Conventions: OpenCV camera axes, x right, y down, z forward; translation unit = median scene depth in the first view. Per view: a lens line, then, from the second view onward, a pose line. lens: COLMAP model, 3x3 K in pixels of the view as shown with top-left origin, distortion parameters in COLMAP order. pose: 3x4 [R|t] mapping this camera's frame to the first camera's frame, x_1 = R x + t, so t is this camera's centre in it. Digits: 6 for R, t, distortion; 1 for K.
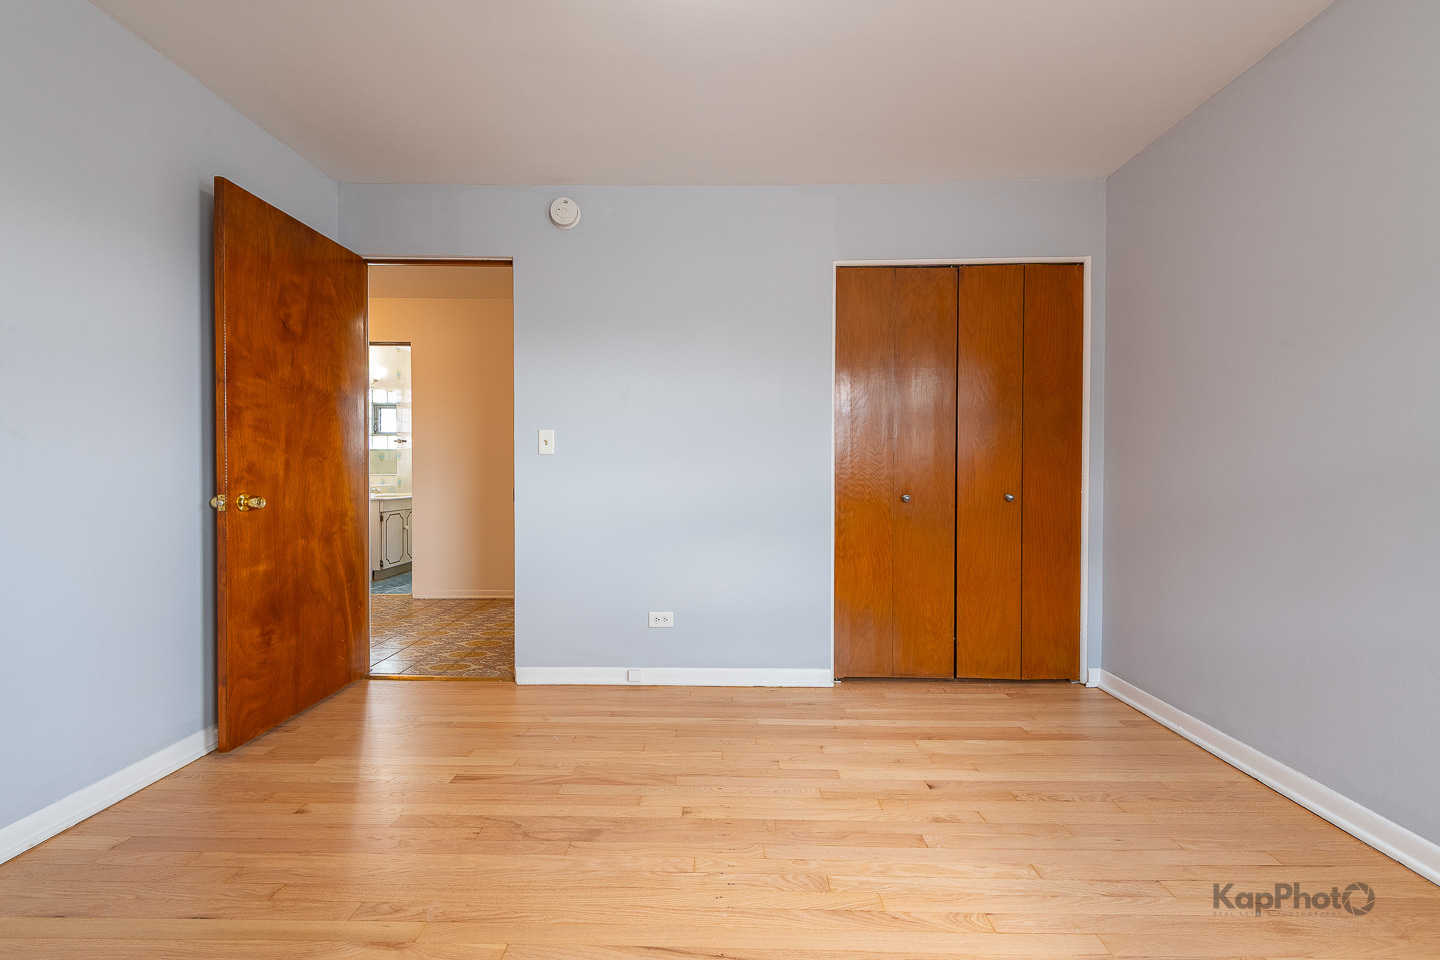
lens RADIAL K [[561.5, 0, 717.0], [0, 561.5, 476.3], [0, 0, 1]] dist [0.014337, -0.005542]
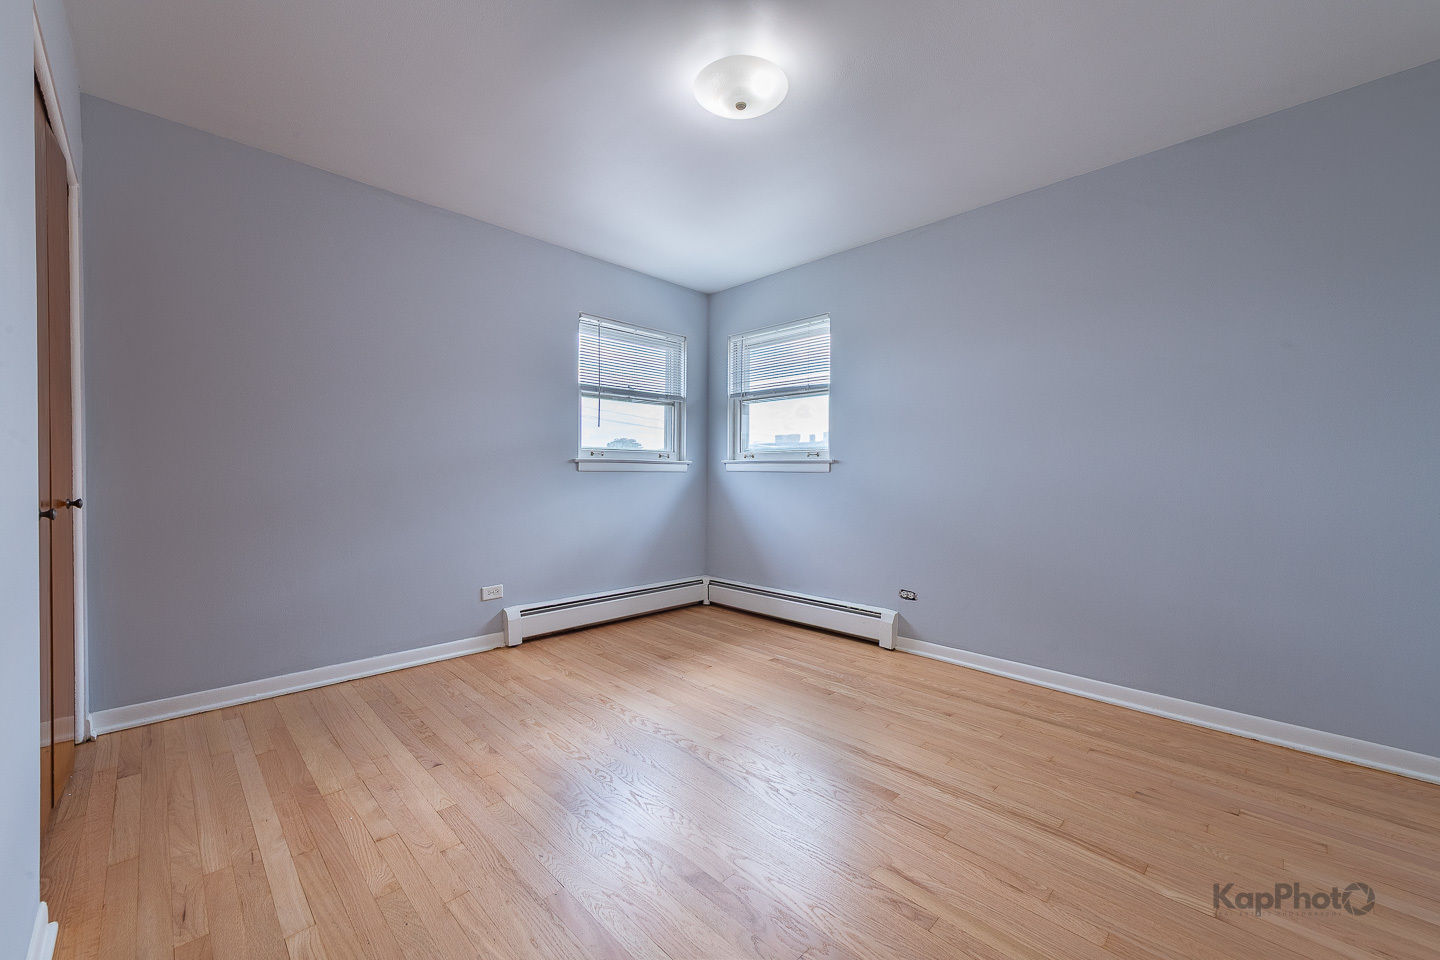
lens RADIAL K [[568.6, 0, 716.7], [0, 568.6, 475.8], [0, 0, 1]] dist [0.015039, -0.006316]
pose [[-0.711704, -0.012997, 0.702359, -0.510667], [-0.003185, 0.999878, 0.015276, -0.009748], [-0.702472, 0.008635, -0.711659, 0.950237]]
